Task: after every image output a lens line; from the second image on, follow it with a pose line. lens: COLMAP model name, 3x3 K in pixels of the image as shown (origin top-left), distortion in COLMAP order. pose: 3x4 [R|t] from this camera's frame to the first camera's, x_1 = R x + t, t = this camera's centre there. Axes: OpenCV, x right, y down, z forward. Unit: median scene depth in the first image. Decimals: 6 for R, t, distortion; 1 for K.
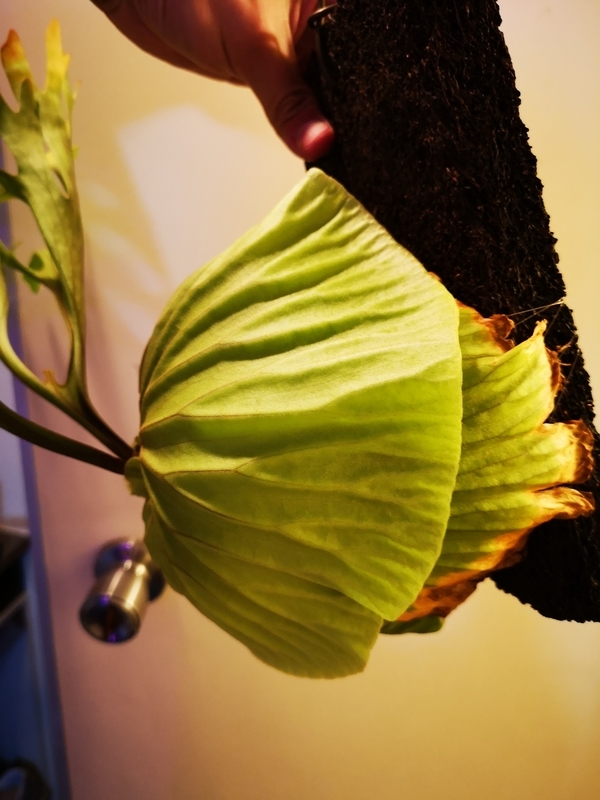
lens RADIAL K [[654.5, 0, 300.0], [0, 654.5, 400.0], [0, 0, 1]] dist [-0.009134, 0.000348]
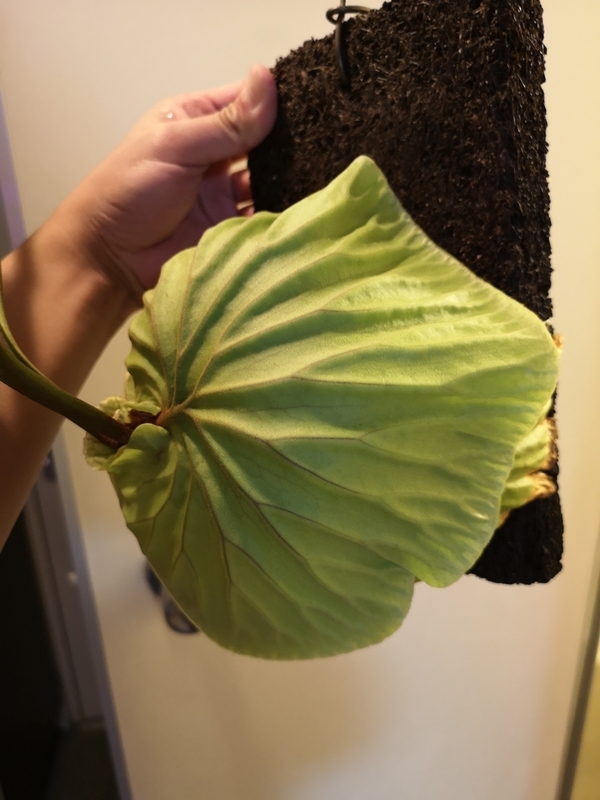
lens RADIAL K [[642.1, 0, 300.0], [0, 642.1, 400.0], [0, 0, 1]] dist [0.000078, -0.069830]
pose [[0.876816, 0.094260, 0.471497, -0.574980], [-0.092195, 0.995360, -0.027540, 0.074827], [-0.471905, -0.019322, 0.881438, 0.165744]]
